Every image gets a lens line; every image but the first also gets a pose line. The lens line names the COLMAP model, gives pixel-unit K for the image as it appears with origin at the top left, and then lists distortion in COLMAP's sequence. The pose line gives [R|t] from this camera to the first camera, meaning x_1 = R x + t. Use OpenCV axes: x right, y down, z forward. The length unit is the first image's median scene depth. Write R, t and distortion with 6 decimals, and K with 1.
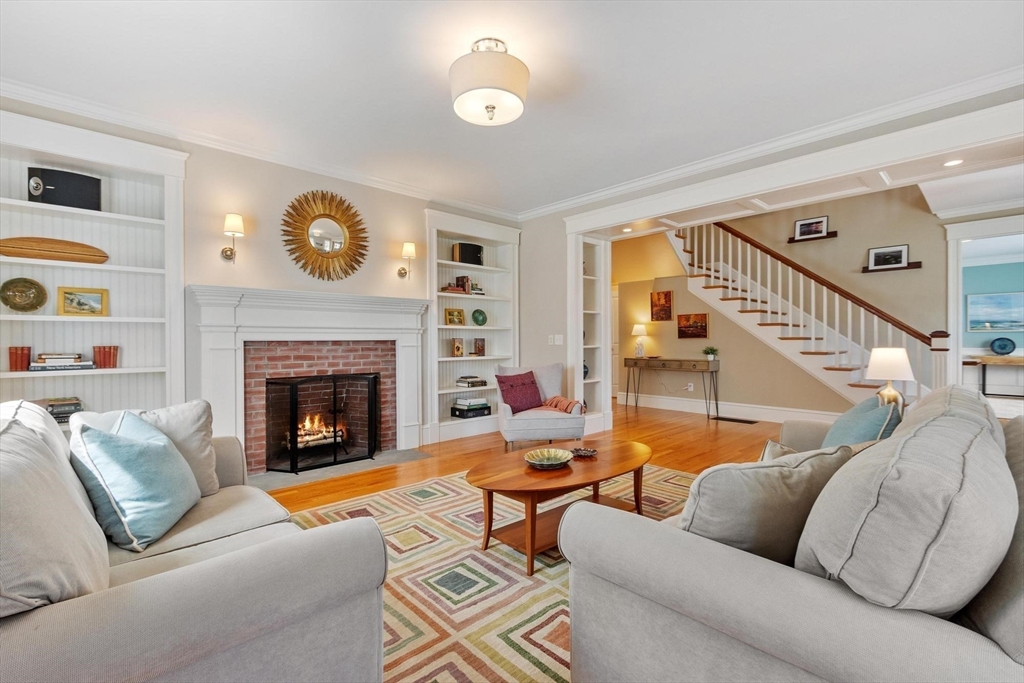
lens RADIAL K [[457.7, 0, 512.7], [0, 457.7, 341.4], [0, 0, 1]] dist [0.009403, -0.000341]
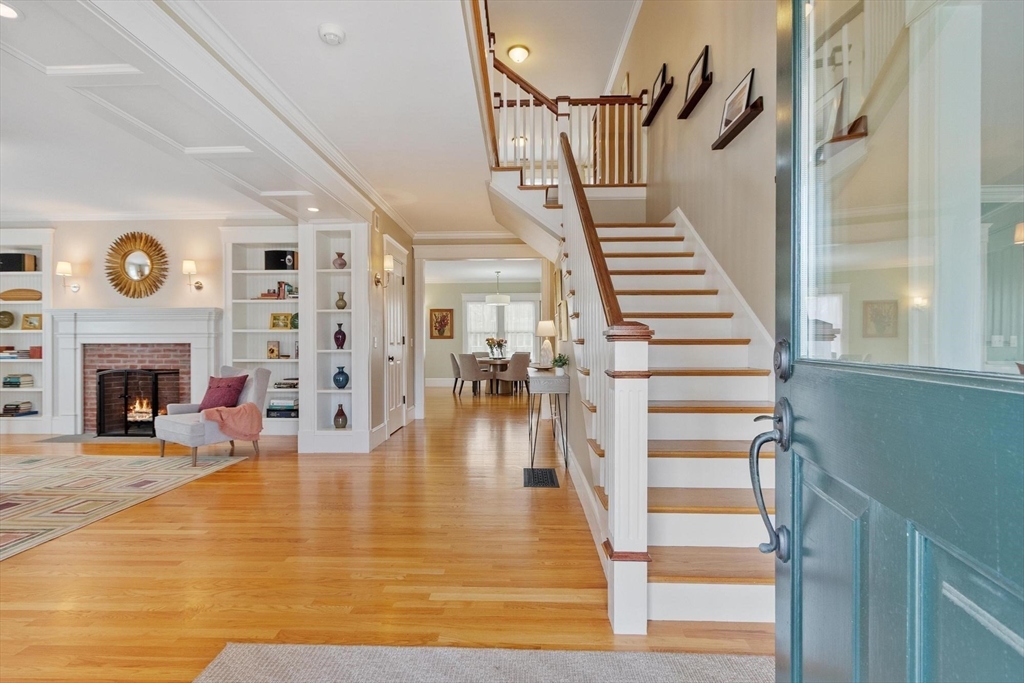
lens RADIAL K [[429.5, 0, 508.5], [0, 429.5, 344.5], [0, 0, 1]] dist [-0.001246, 0.000086]
pose [[0.711286, 0.002320, -0.702899, 1.227435], [-0.001660, 0.999997, 0.001622, -0.002319], [0.702901, 0.000013, 0.711288, 0.858299]]
